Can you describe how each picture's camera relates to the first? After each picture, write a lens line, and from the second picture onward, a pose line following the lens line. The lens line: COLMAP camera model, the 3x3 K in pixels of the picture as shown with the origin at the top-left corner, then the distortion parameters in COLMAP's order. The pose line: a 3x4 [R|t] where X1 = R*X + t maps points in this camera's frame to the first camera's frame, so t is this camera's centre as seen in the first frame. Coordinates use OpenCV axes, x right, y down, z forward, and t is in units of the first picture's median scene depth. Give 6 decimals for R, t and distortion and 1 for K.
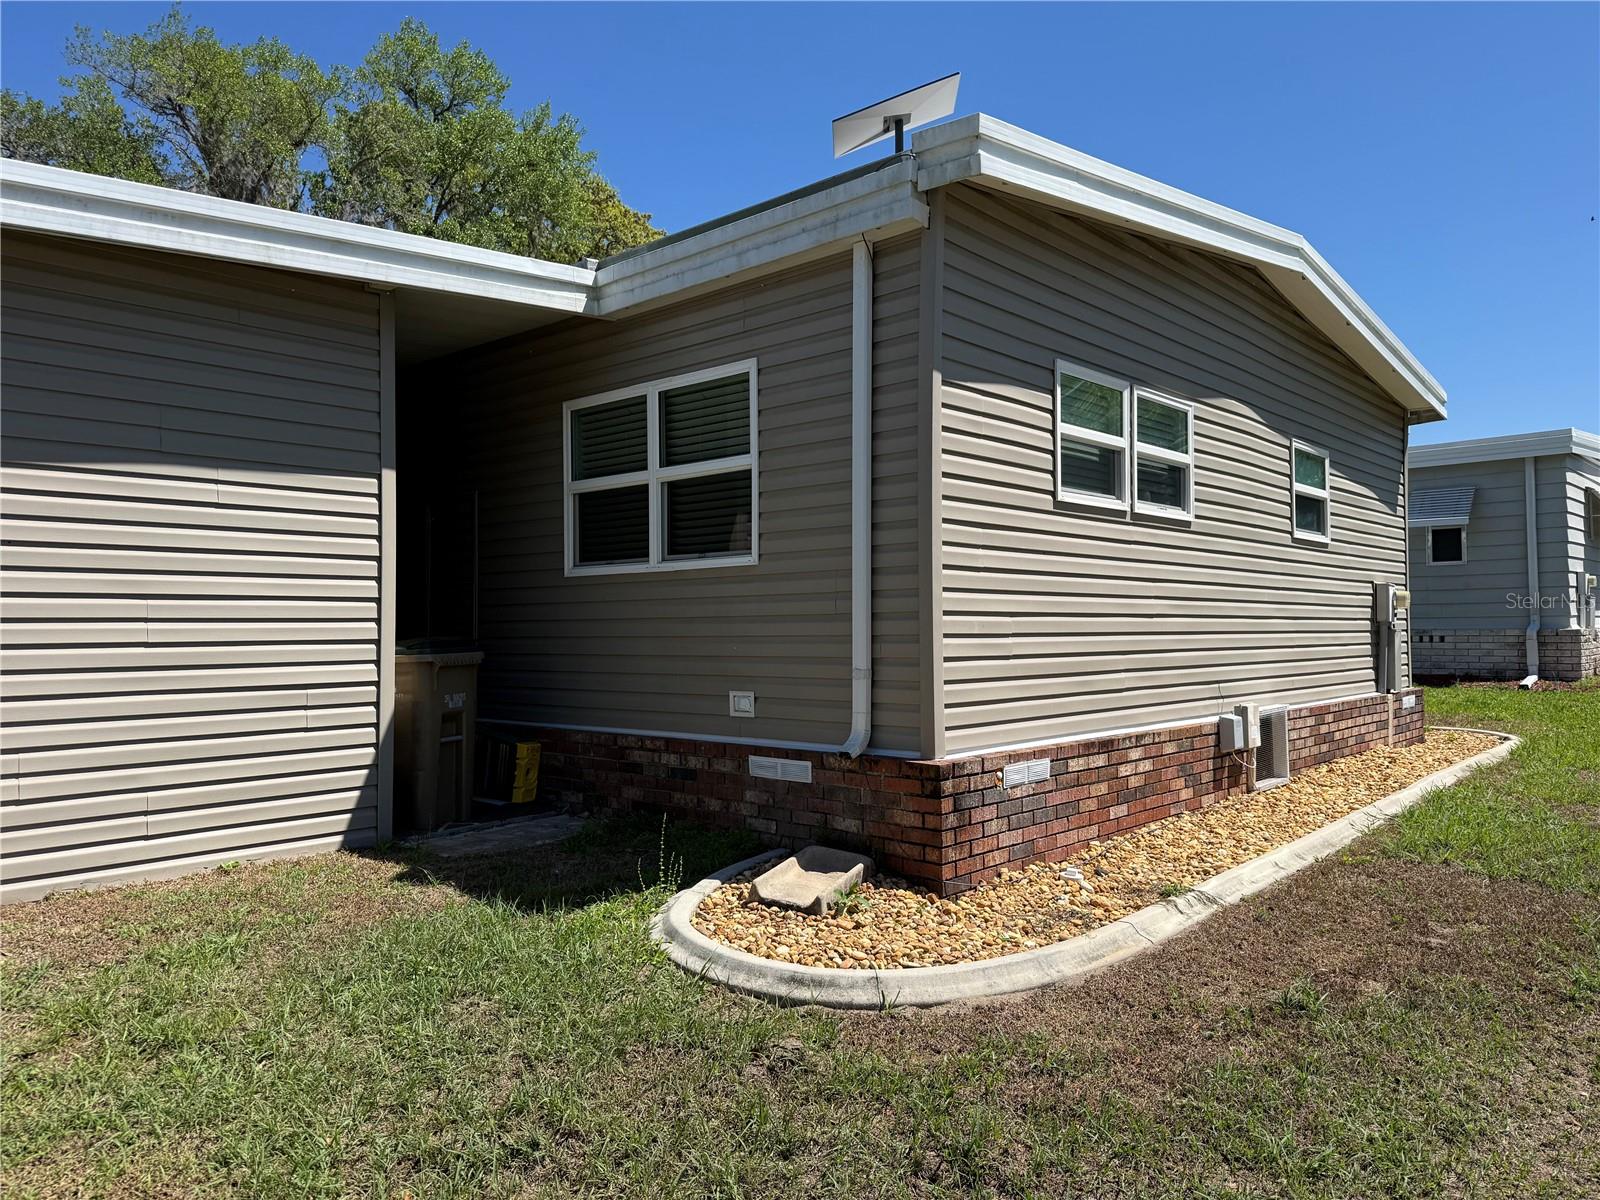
lens RADIAL K [[1130.1, 0, 784.9], [0, 1130.1, 594.1], [0, 0, 1]] dist [0.078878, -0.109368]
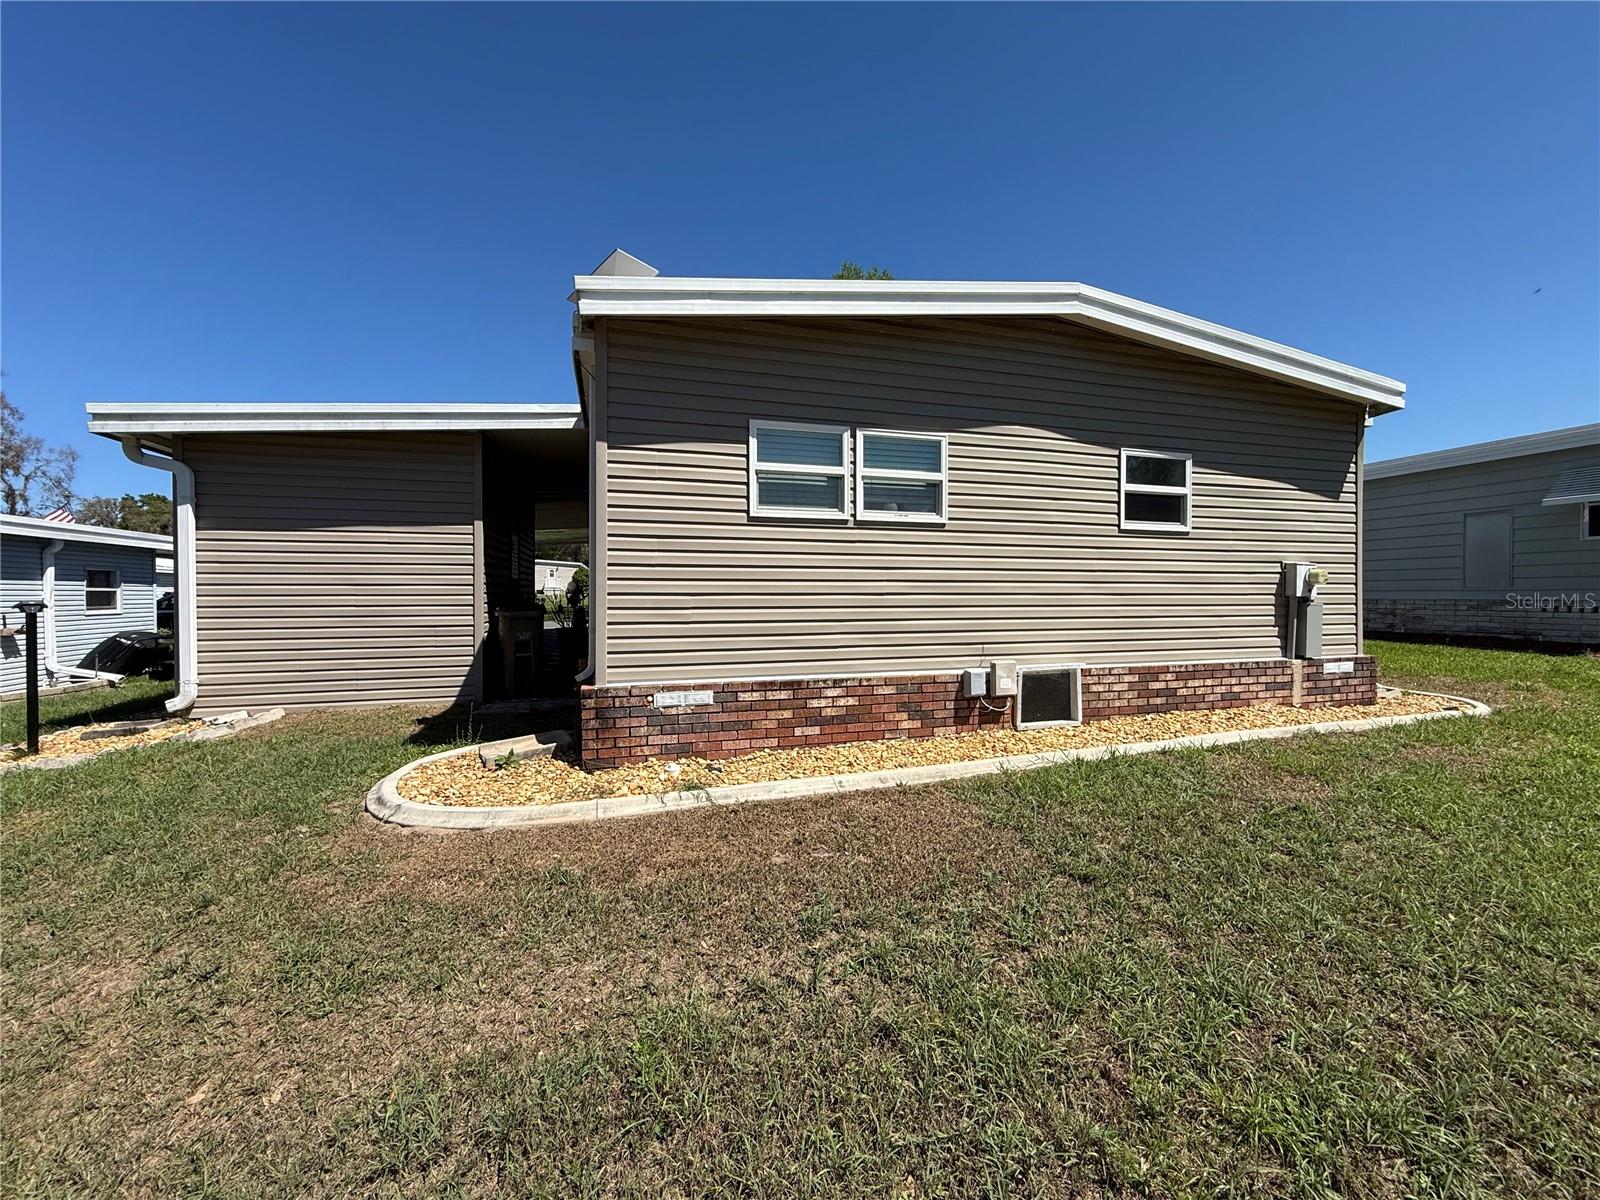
lens RADIAL K [[635.5, 0, 789.8], [0, 635.5, 597.9], [0, 0, 1]] dist [-0.003485, 0.000881]
pose [[0.851316, 0.008049, -0.524592, 0.685126], [0.012321, 0.999300, 0.035327, -0.005290], [0.524509, -0.036538, 0.850621, 0.312347]]
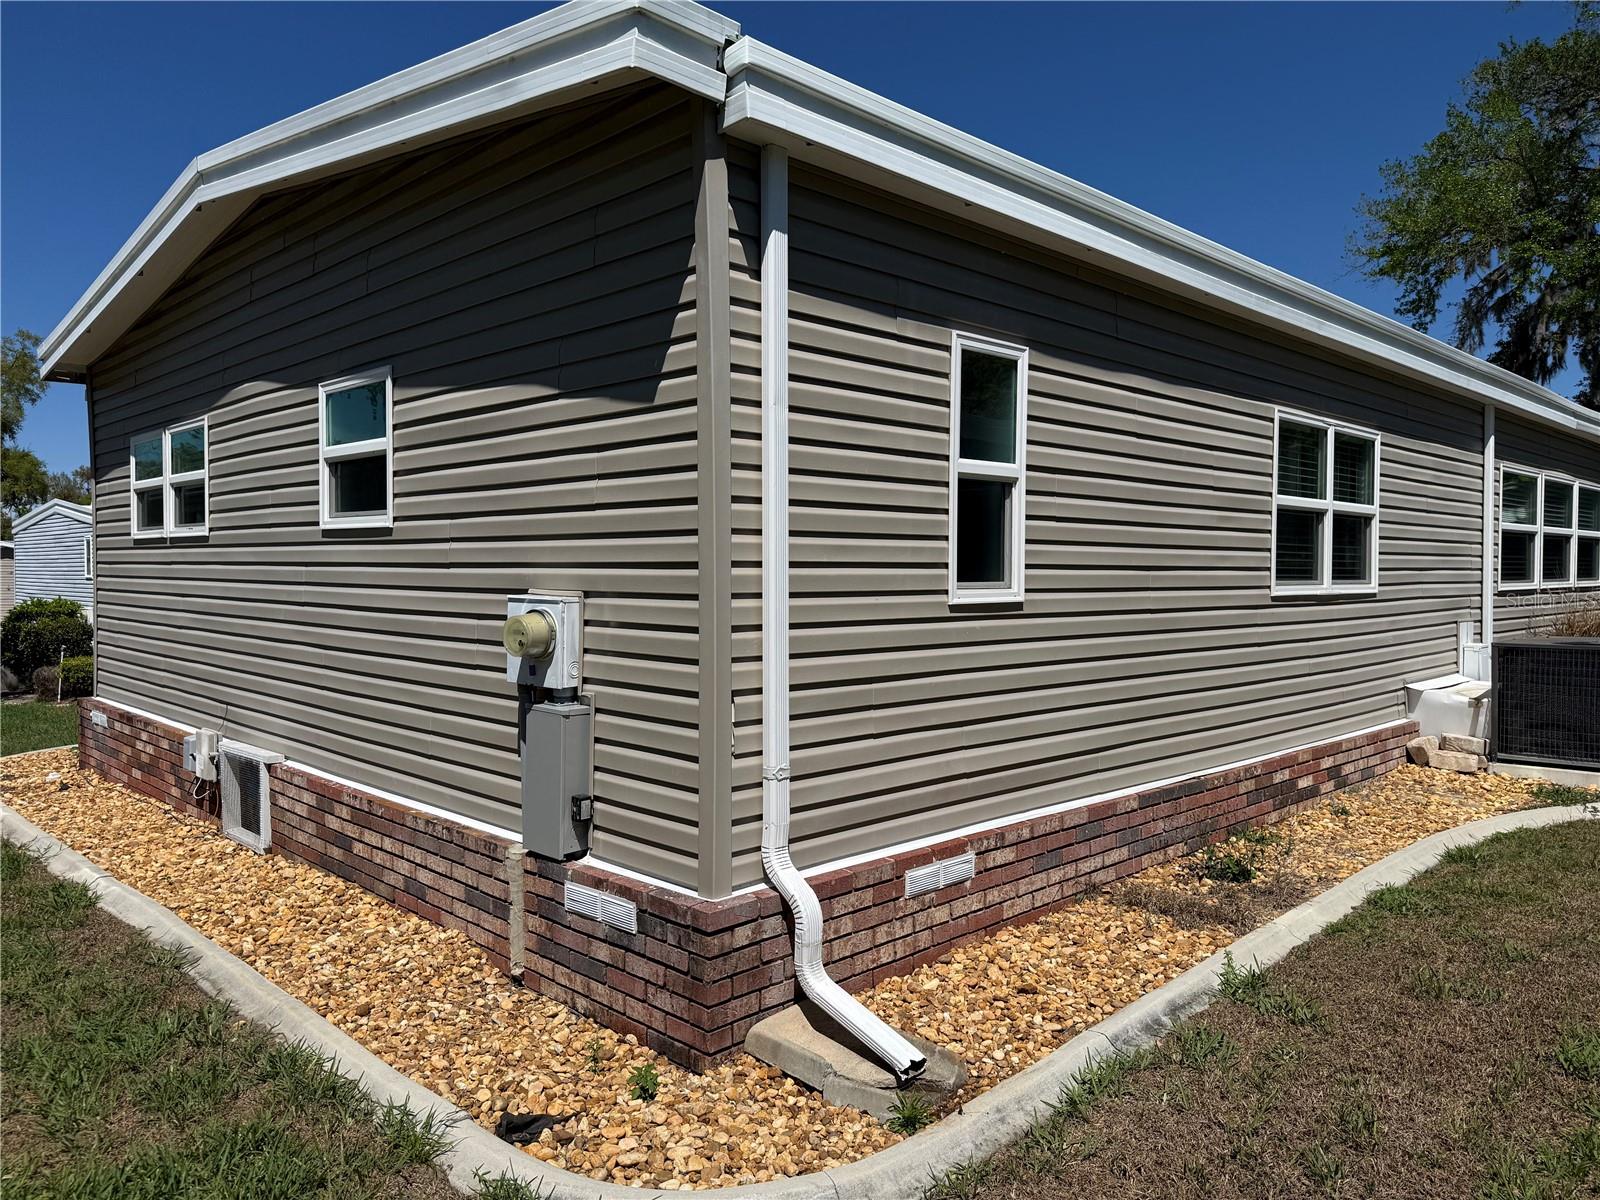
lens RADIAL K [[1130.1, 0, 749.7], [0, 1130.1, 597.9], [0, 0, 1]] dist [0.078878, -0.109368]
pose [[-0.070634, 0.028264, -0.997102, 1.523526], [0.023978, 0.999358, 0.026630, -0.028581], [0.997214, -0.022027, -0.071266, 1.795254]]
